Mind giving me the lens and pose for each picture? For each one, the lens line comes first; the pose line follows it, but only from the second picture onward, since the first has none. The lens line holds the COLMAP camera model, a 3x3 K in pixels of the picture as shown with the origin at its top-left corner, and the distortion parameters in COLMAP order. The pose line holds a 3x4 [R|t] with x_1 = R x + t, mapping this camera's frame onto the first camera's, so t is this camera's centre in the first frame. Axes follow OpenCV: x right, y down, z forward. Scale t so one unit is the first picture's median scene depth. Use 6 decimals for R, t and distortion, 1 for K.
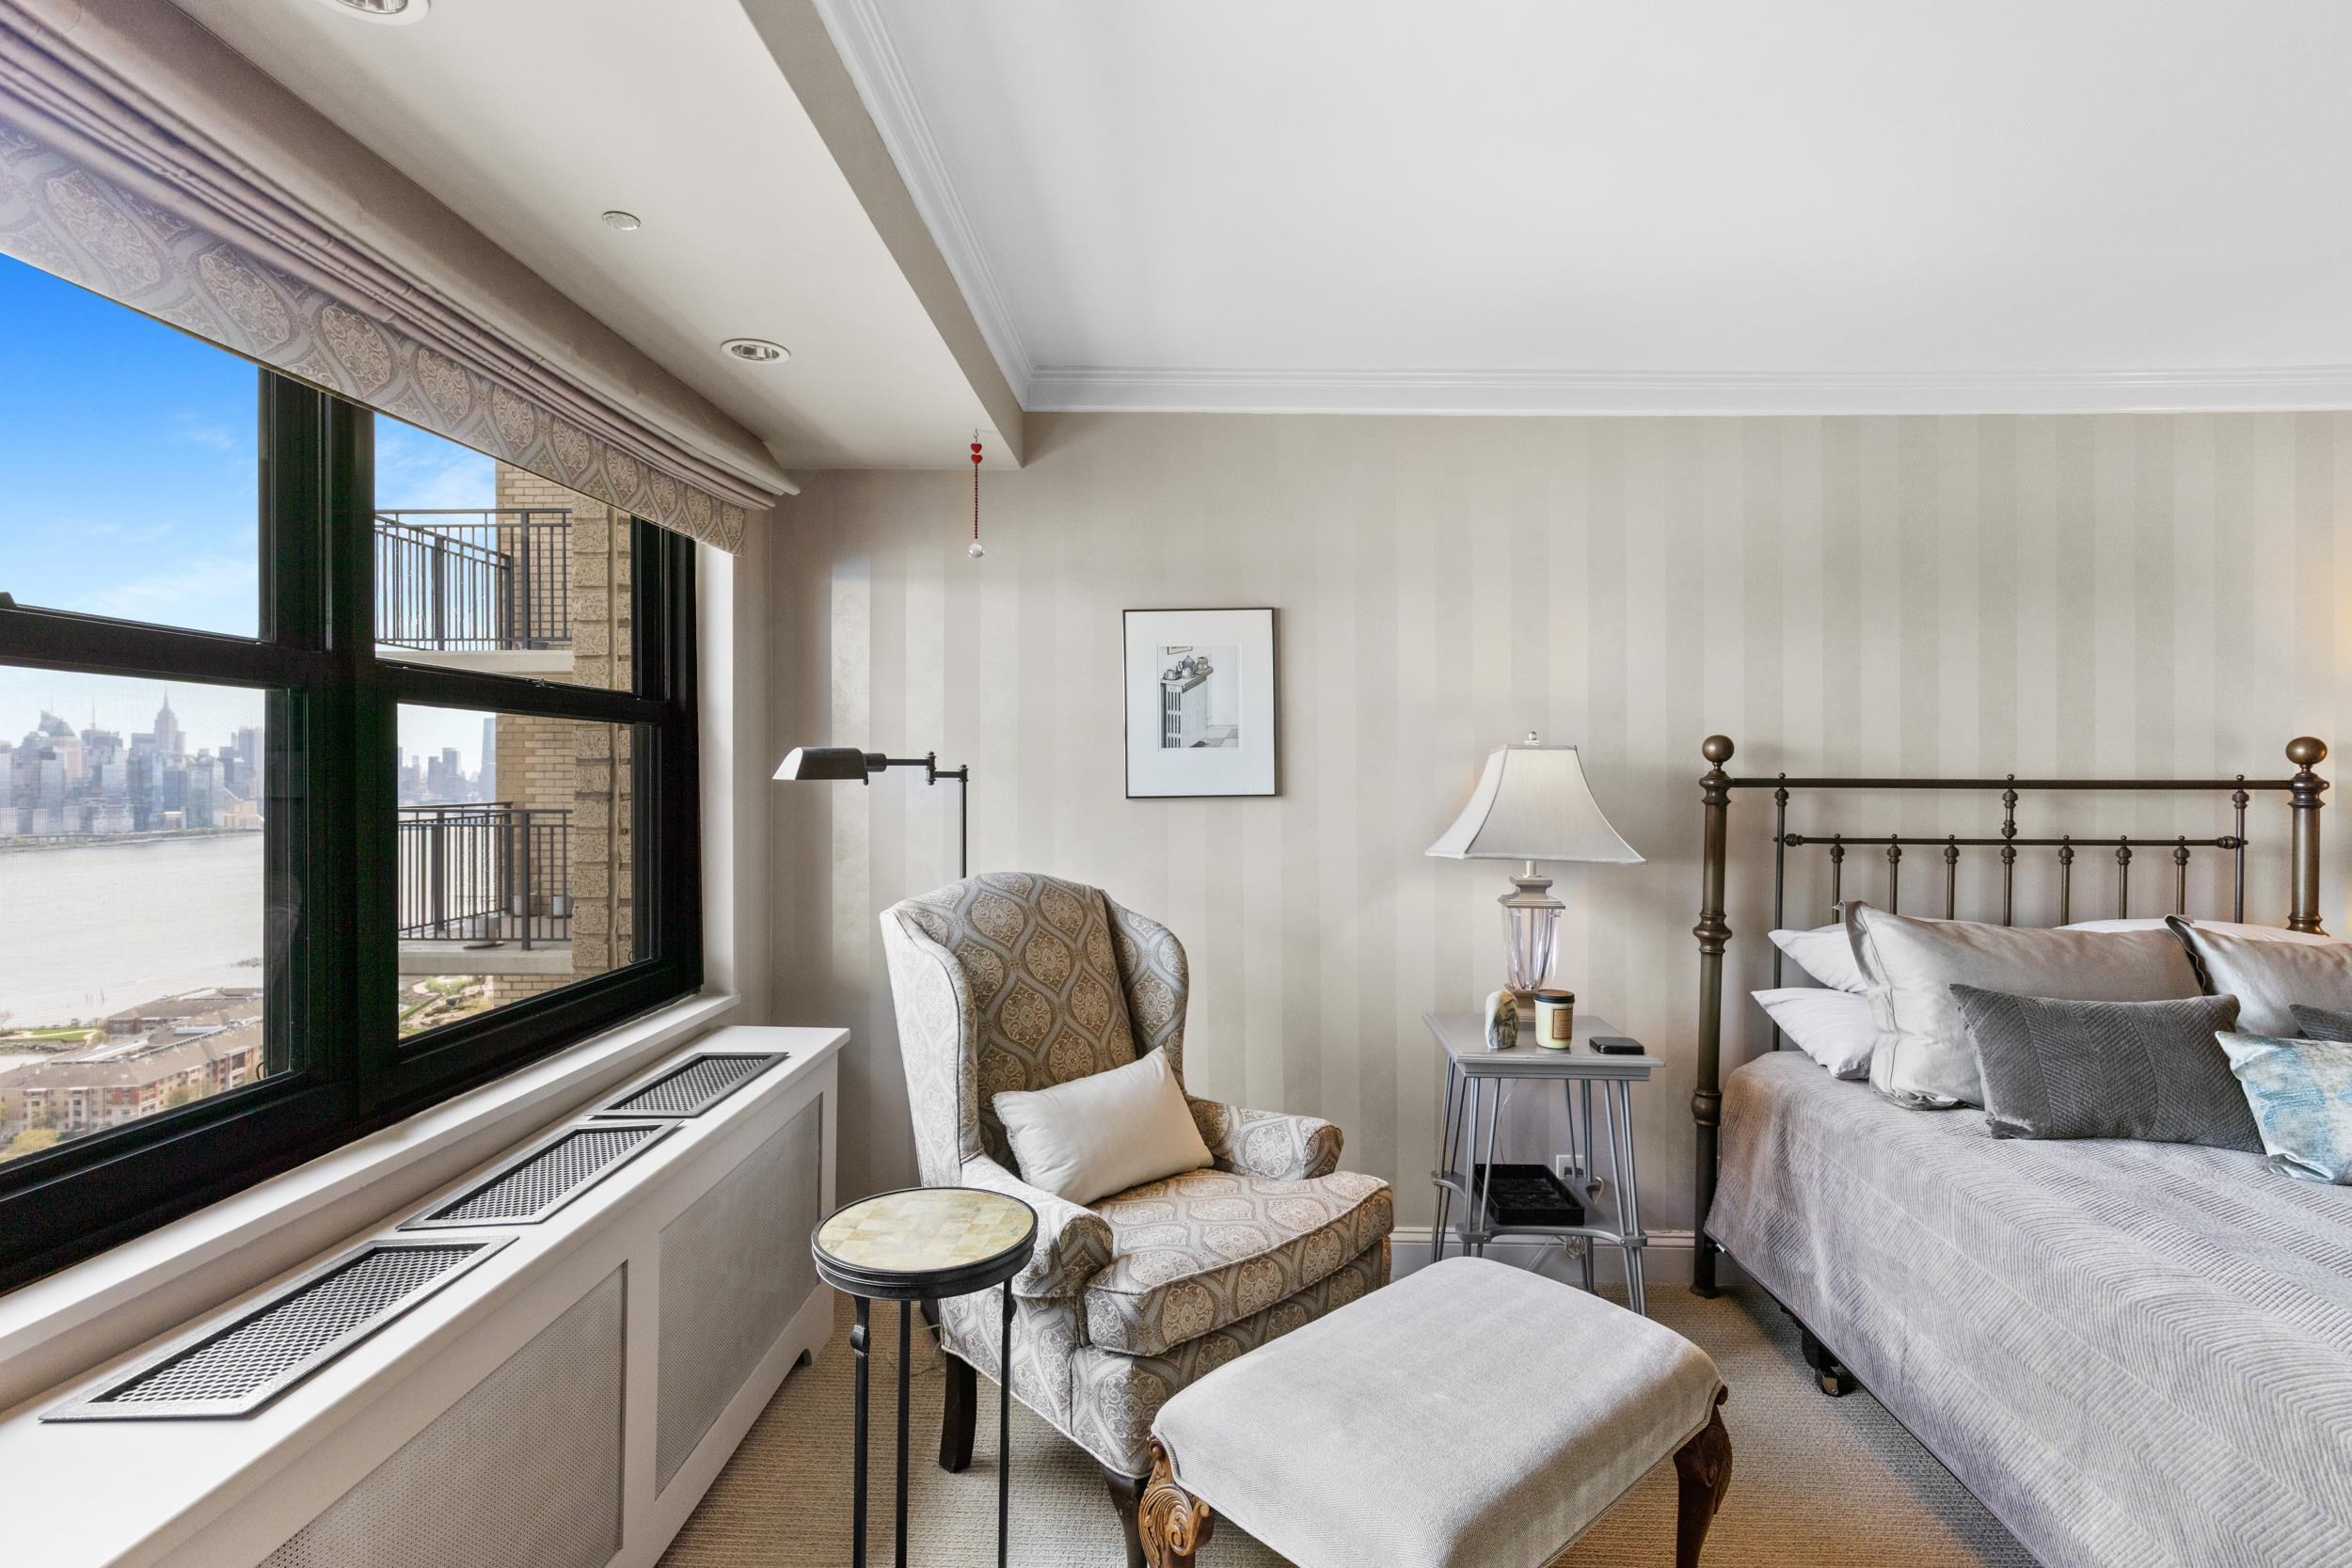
lens RADIAL K [[1156.1, 0, 1177.6], [0, 1156.1, 769.5], [0, 0, 1]] dist [-0.006363, 0.002476]
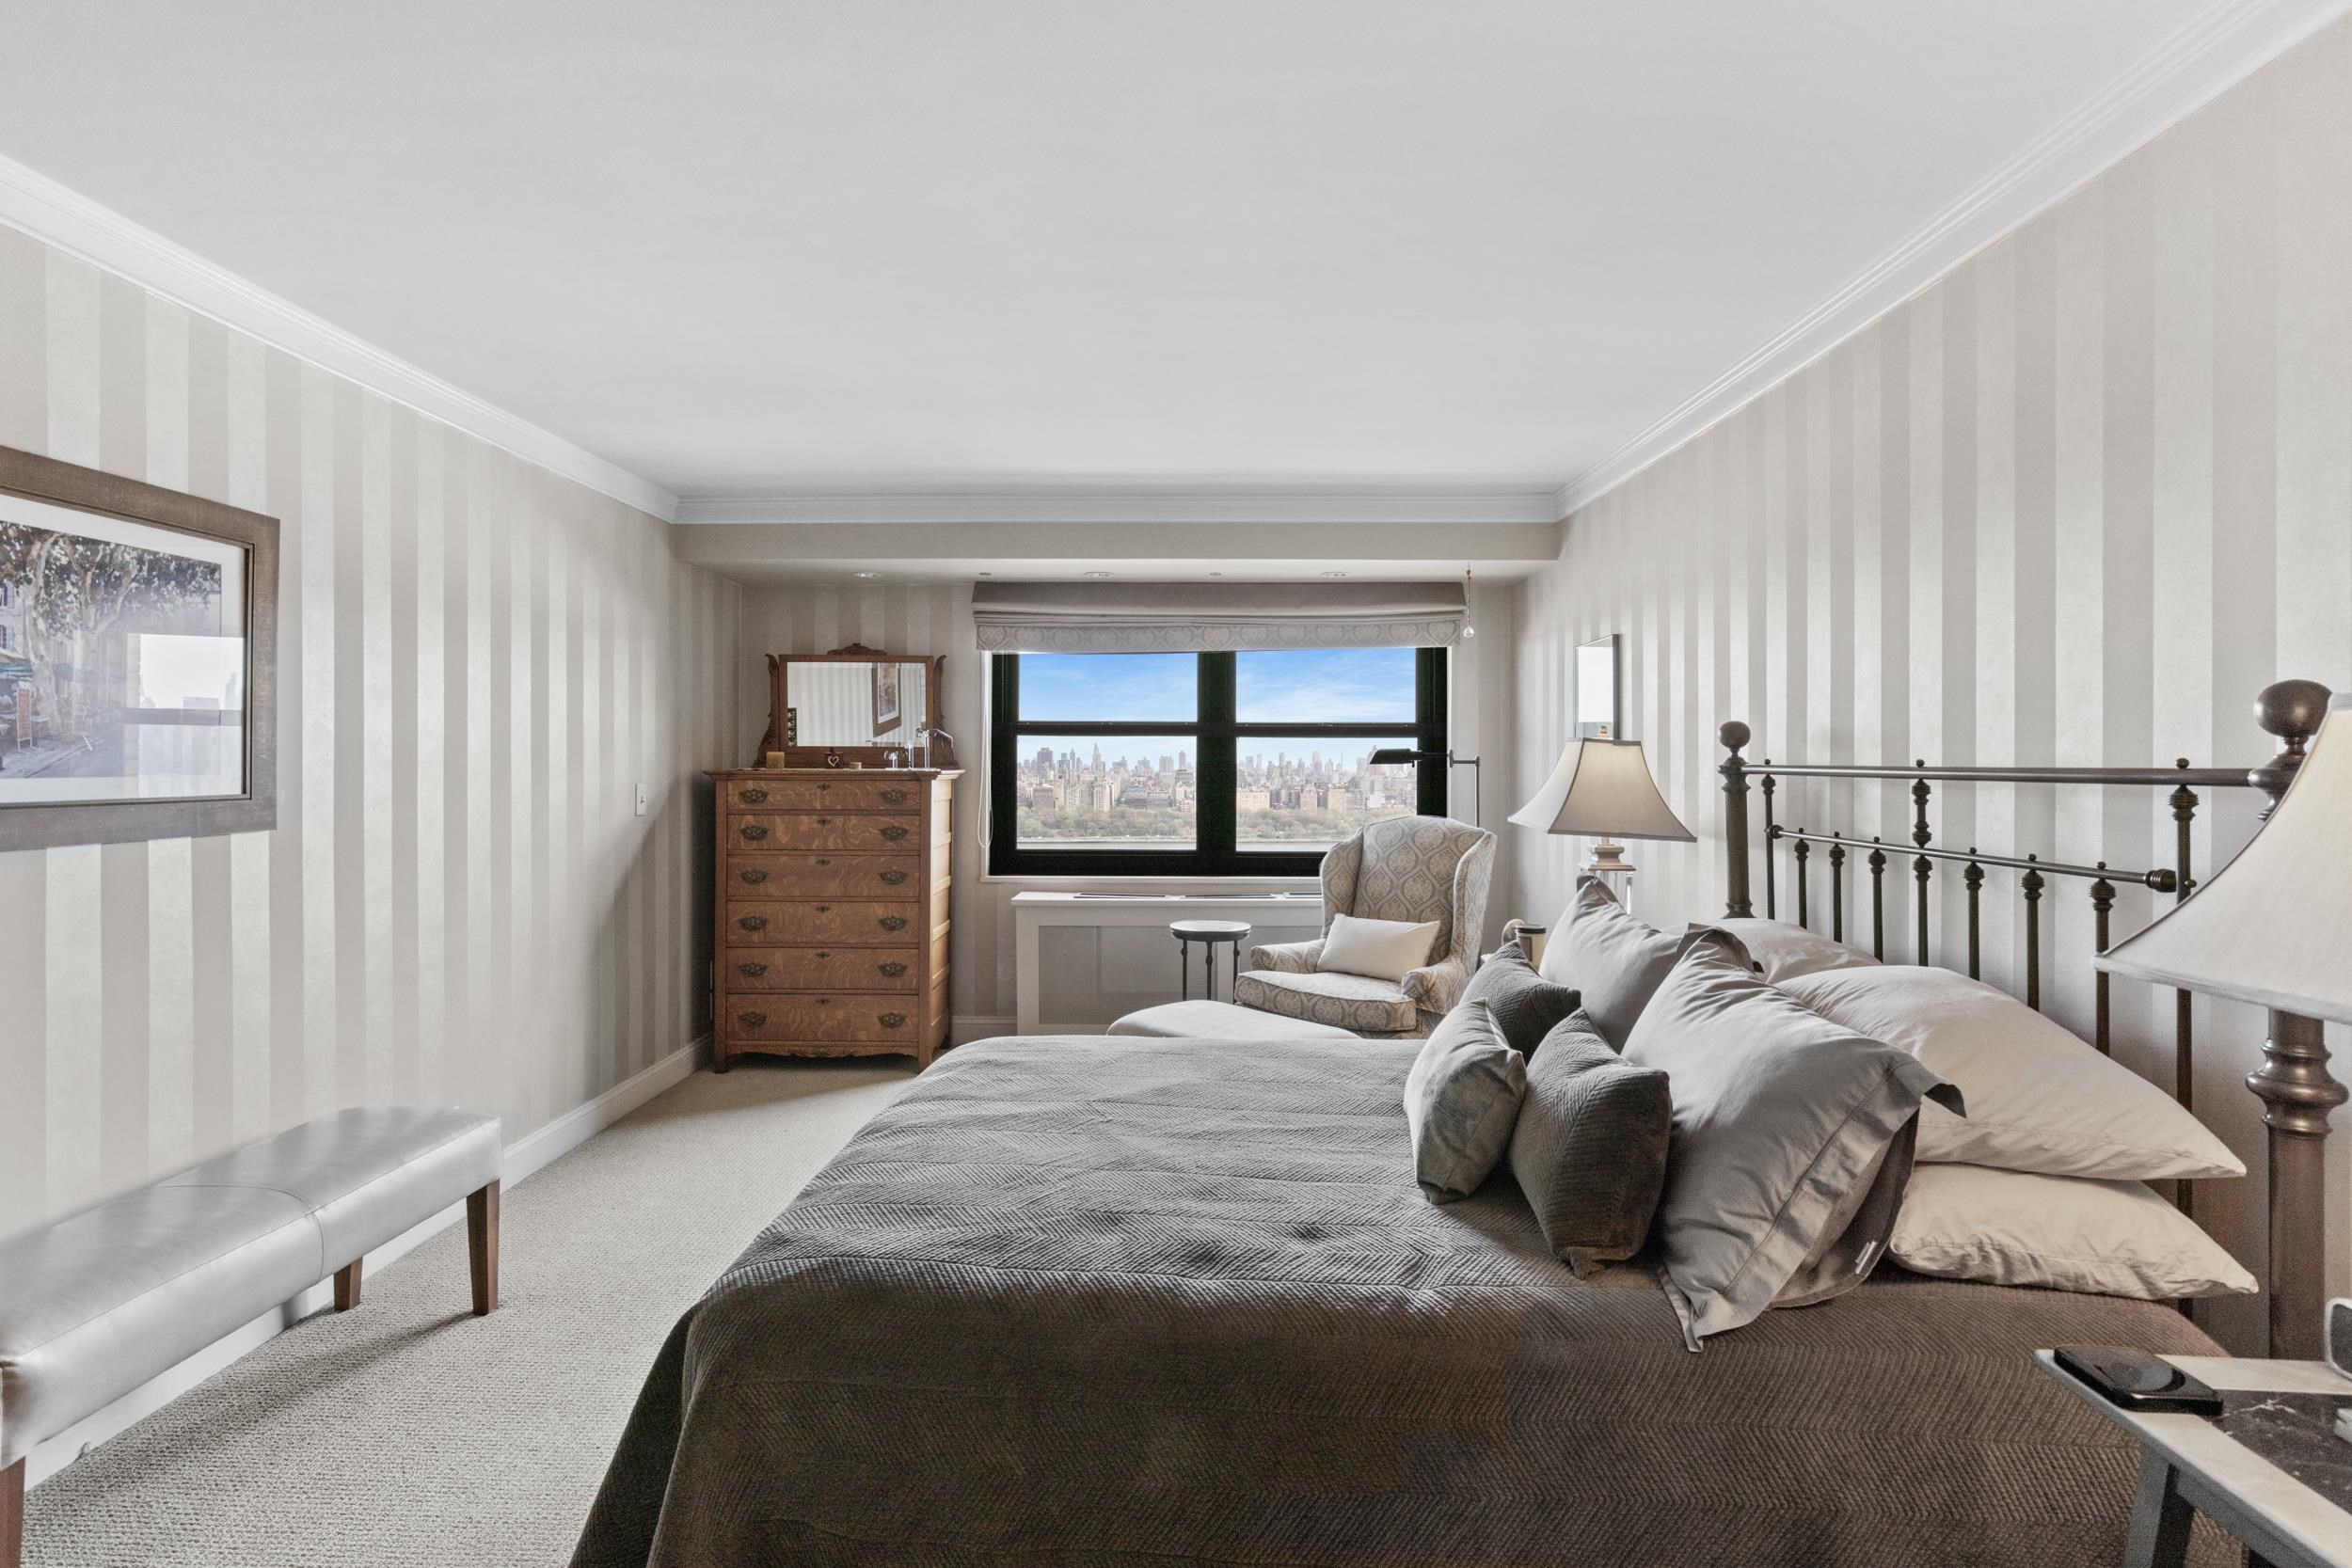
lens RADIAL K [[1156.1, 0, 1183.8], [0, 1156.1, 761.3], [0, 0, 1]] dist [-0.006363, 0.002476]
pose [[0.010153, -0.002112, -0.999946, 1.733283], [0.002282, 0.999995, -0.002089, 0.007069], [0.999946, -0.002260, 0.010158, 0.620506]]
